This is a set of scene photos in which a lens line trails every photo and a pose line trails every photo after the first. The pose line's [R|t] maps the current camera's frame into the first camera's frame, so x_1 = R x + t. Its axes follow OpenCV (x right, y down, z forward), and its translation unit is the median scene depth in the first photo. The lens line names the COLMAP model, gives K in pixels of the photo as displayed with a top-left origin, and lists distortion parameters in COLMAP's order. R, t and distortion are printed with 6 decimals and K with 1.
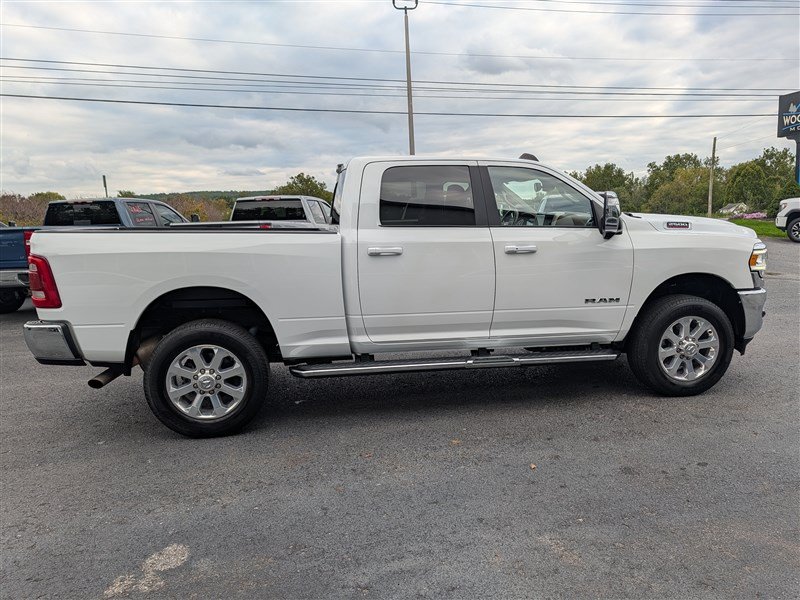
lens RADIAL K [[583.0, 0, 403.5], [0, 583.0, 298.2], [0, 0, 1]] dist [0.008260, 0.001052]
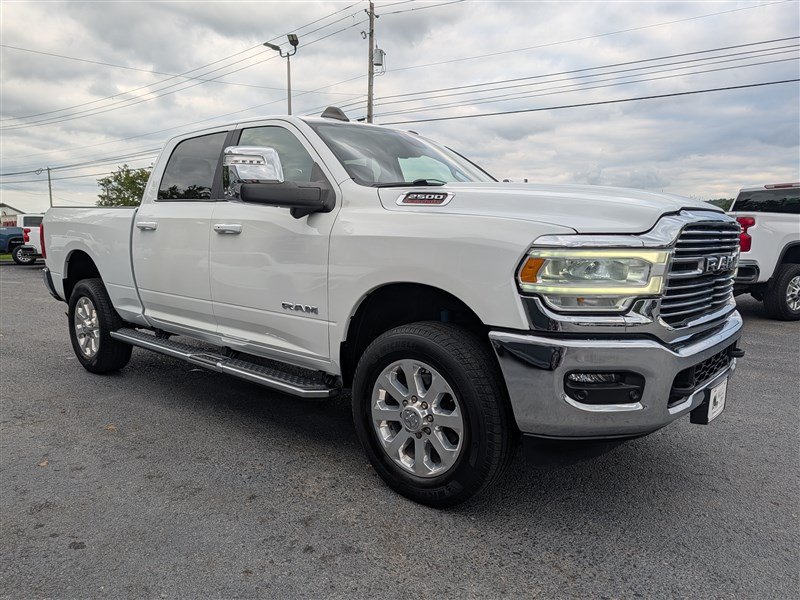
lens RADIAL K [[577.5, 0, 400.0], [0, 577.5, 300.0], [0, 0, 1]] dist [0.020222, -0.002317]
pose [[0.628975, 0.117152, -0.768548, 0.917020], [-0.122620, 0.991156, 0.050734, -0.053561], [0.767695, 0.062329, 0.637778, 0.647282]]
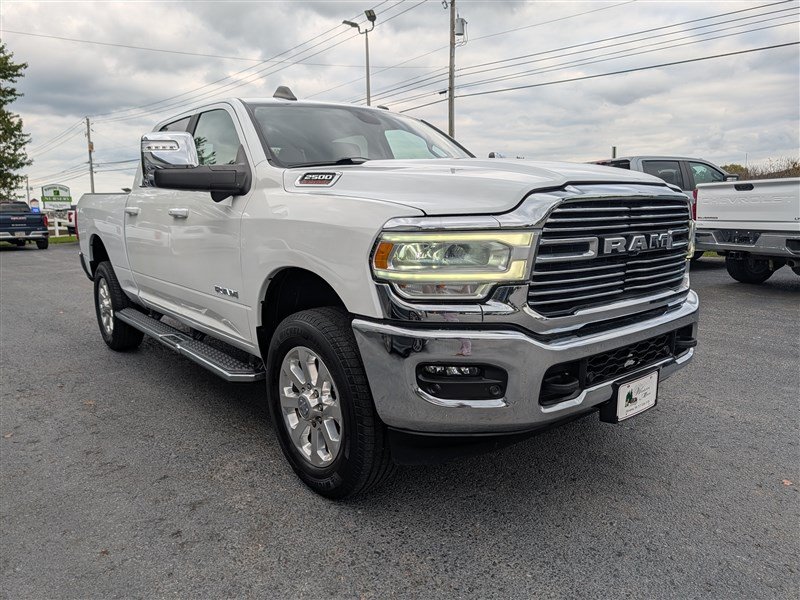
lens RADIAL K [[581.3, 0, 406.2], [0, 581.3, 293.8], [0, 0, 1]] dist [0.009150, -0.003945]
pose [[0.495972, 0.141713, -0.856696, 1.011170], [-0.108162, 0.988992, 0.100979, -0.084446], [0.861576, 0.042579, 0.505840, 0.822600]]
